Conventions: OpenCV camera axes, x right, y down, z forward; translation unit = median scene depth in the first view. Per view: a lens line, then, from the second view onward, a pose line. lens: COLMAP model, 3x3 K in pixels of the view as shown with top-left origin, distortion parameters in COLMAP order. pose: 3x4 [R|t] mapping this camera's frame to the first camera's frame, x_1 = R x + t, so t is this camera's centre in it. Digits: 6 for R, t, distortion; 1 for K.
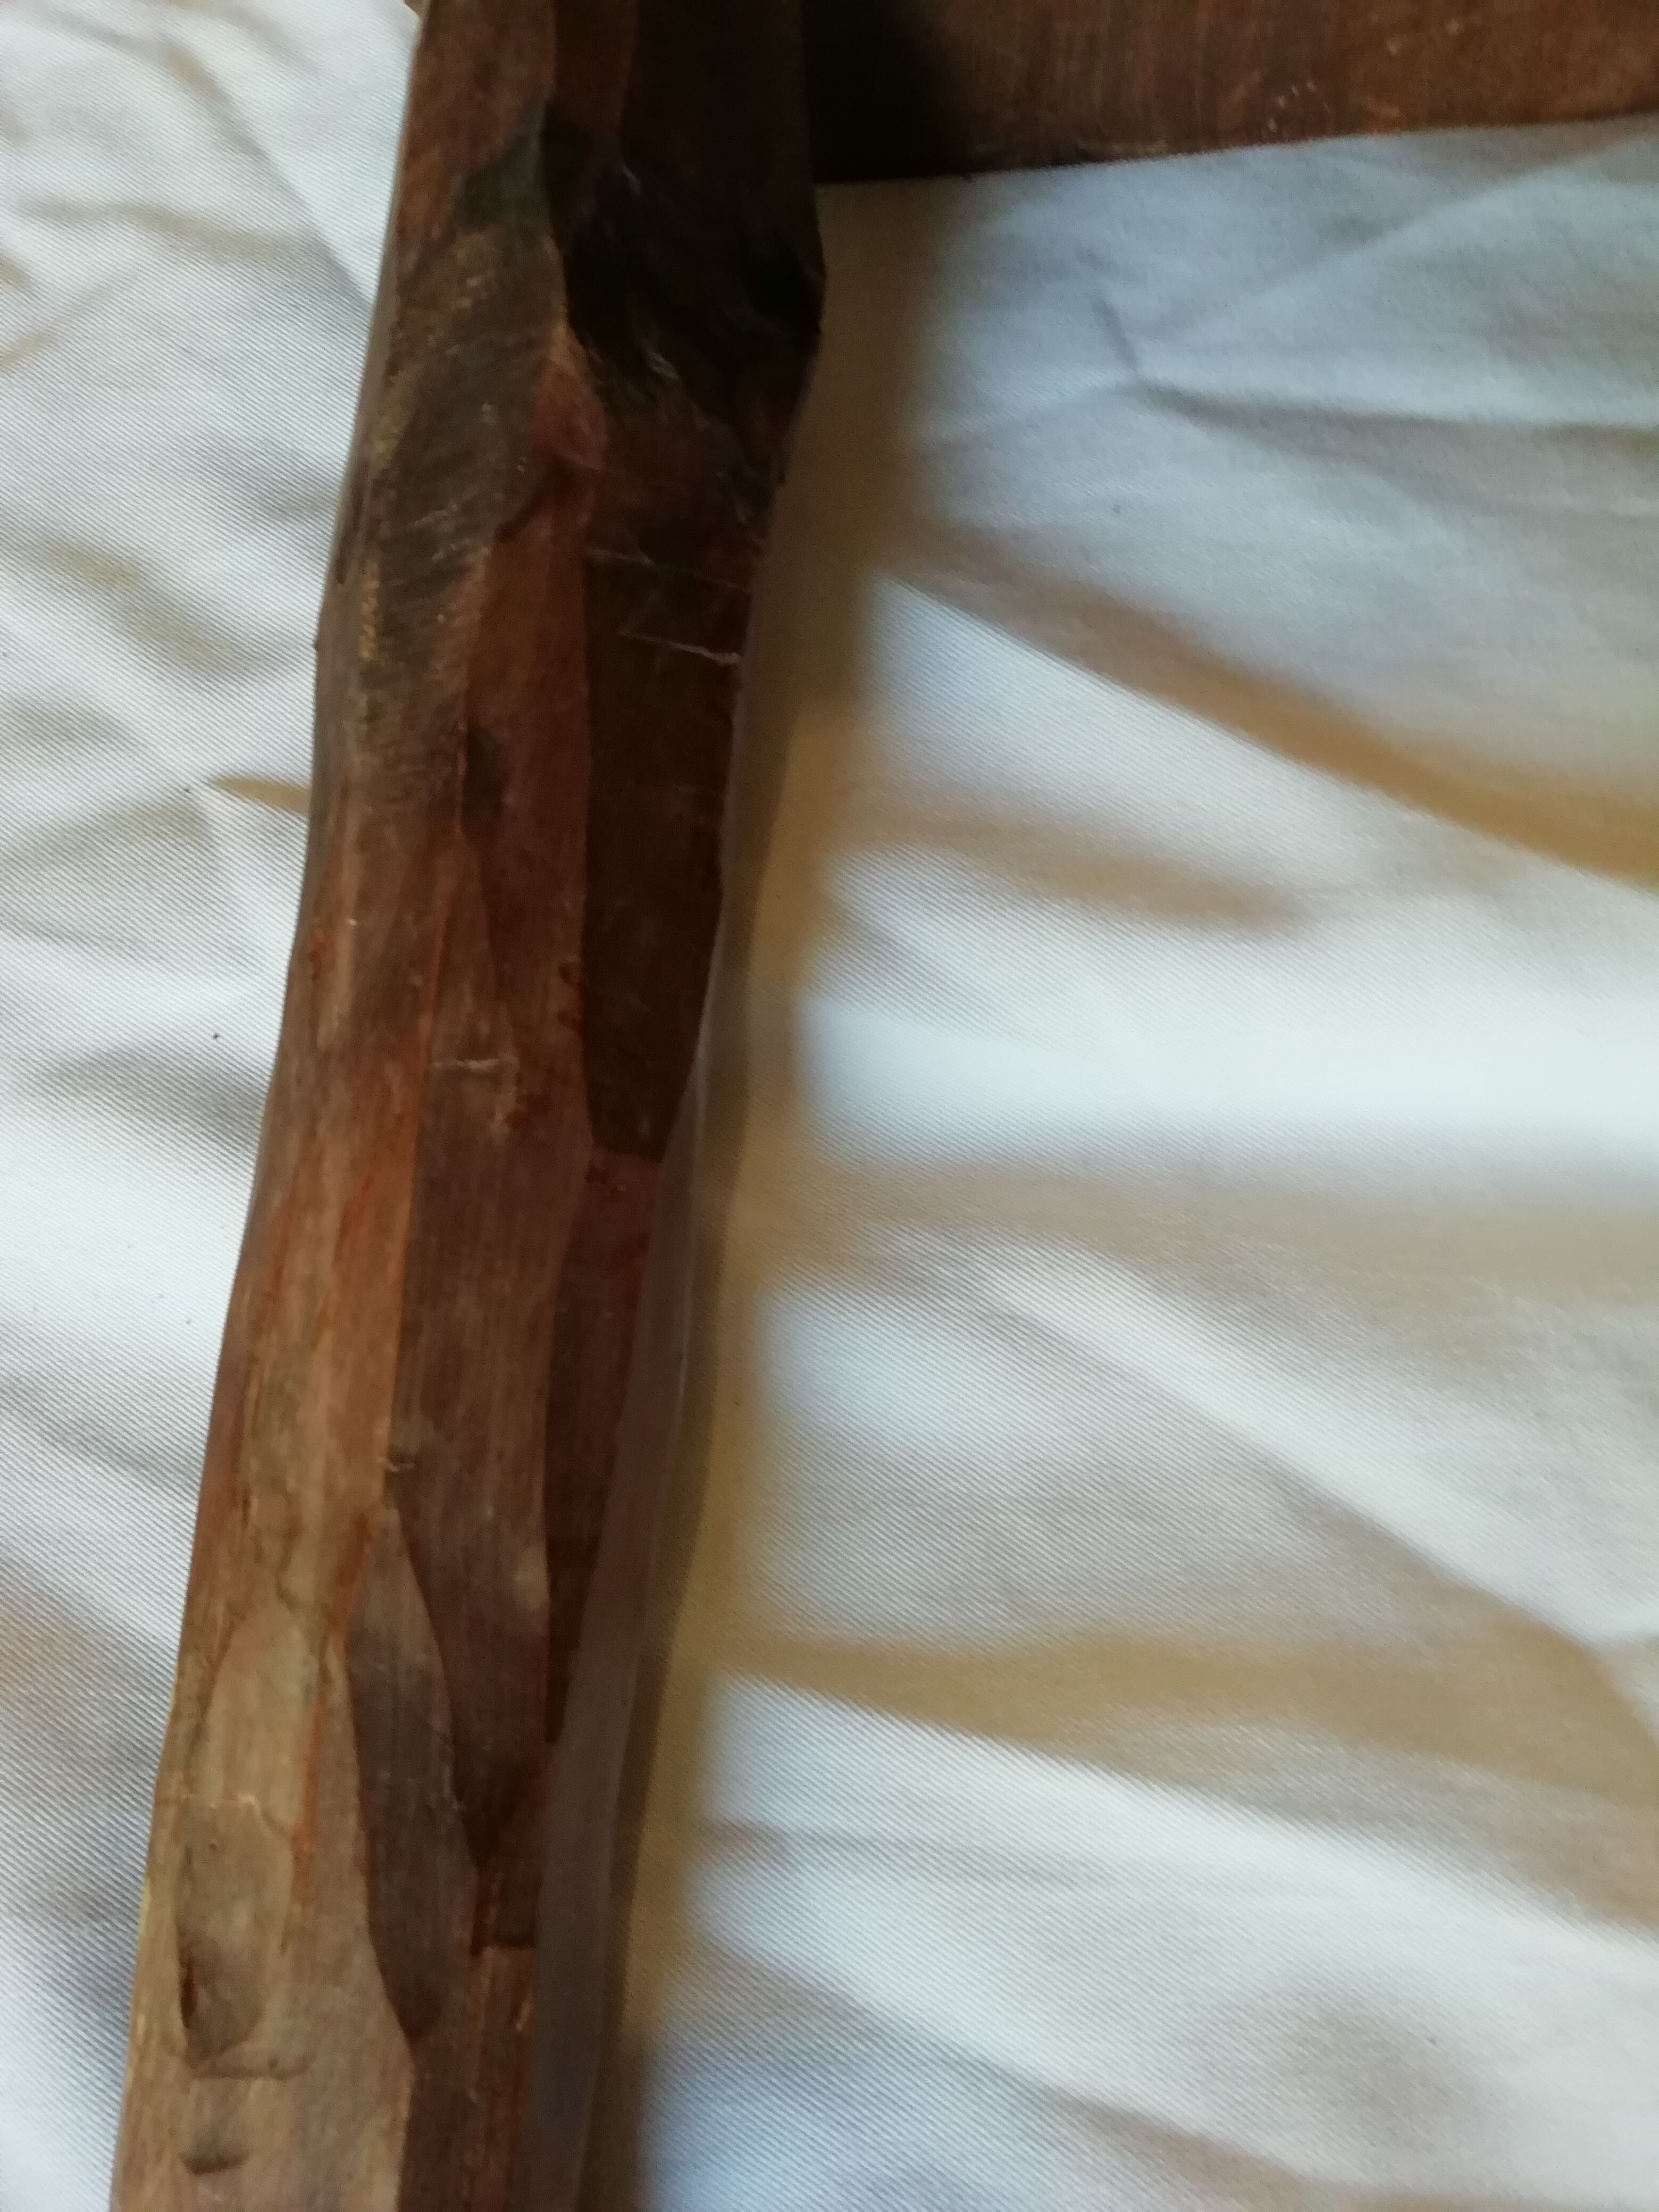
lens RADIAL K [[1555.9, 0, 829.5], [0, 1555.9, 1106.0], [0, 0, 1]] dist [0.008772, -0.026477]
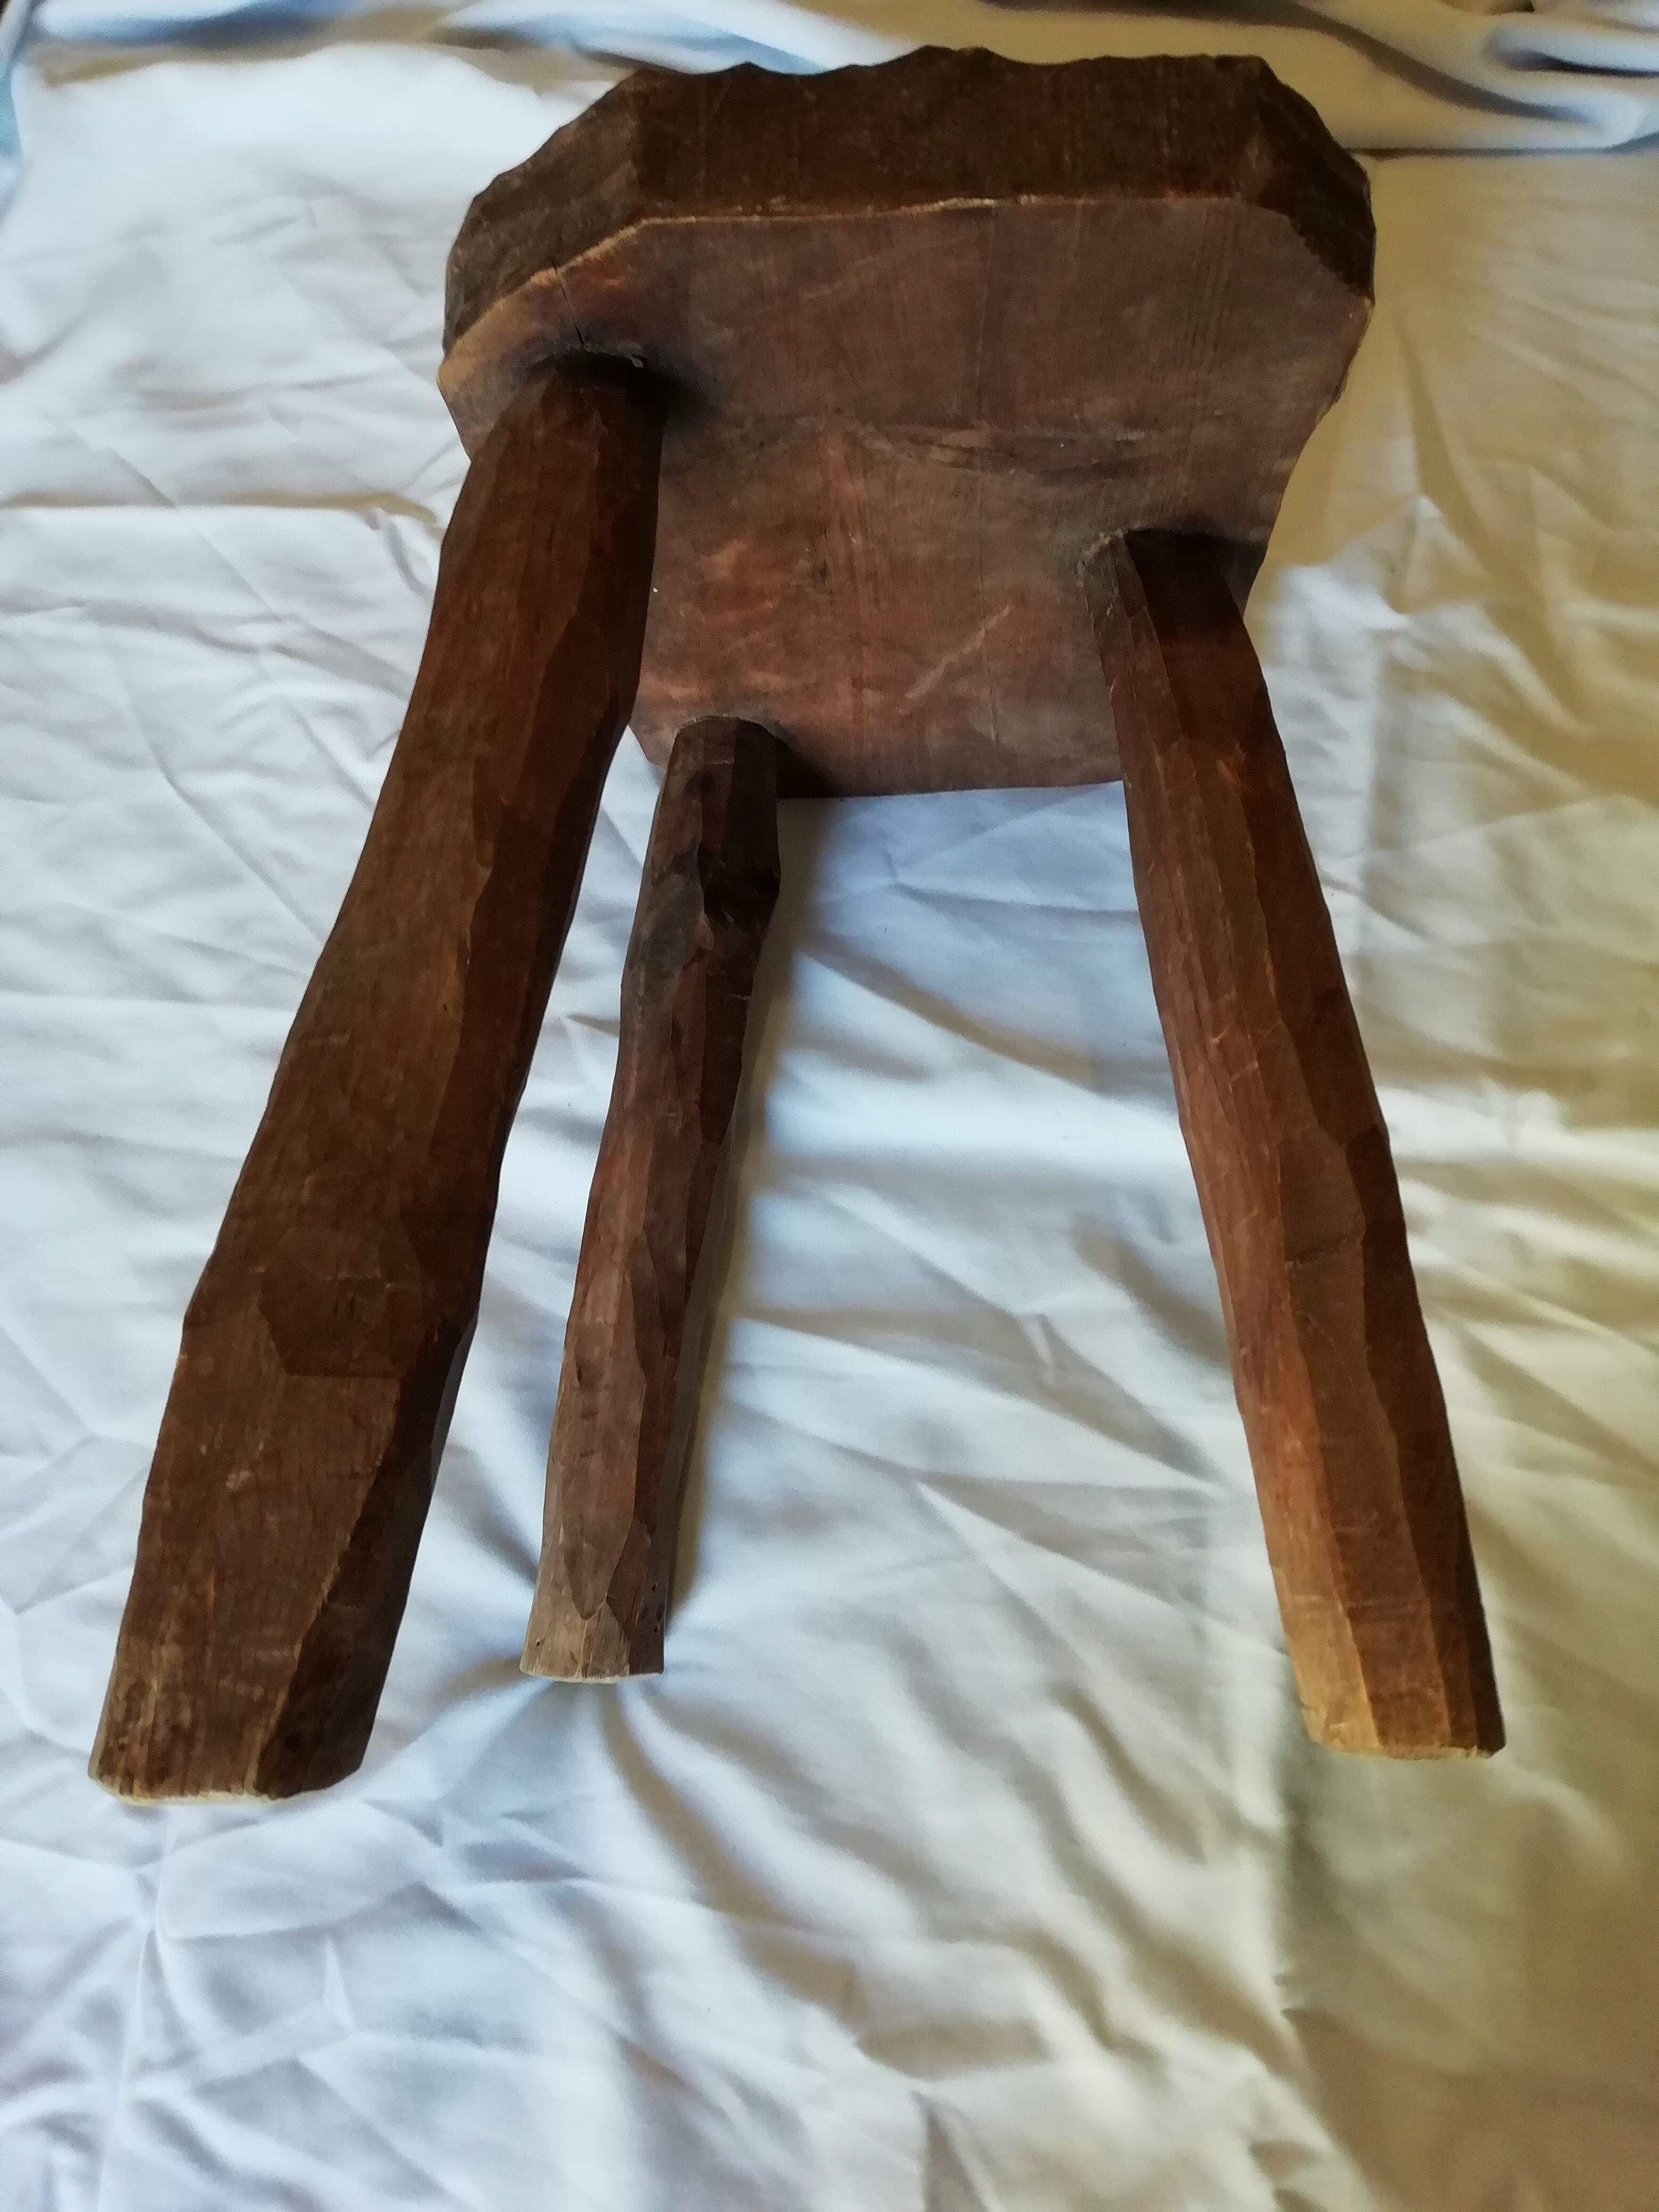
lens RADIAL K [[1555.9, 0, 829.5], [0, 1555.9, 1106.0], [0, 0, 1]] dist [0.008772, -0.026477]
pose [[0.999329, 0.031104, -0.019347, 0.195865], [-0.032086, 0.998095, -0.052695, 0.124468], [0.017671, 0.053280, 0.998423, -2.448368]]
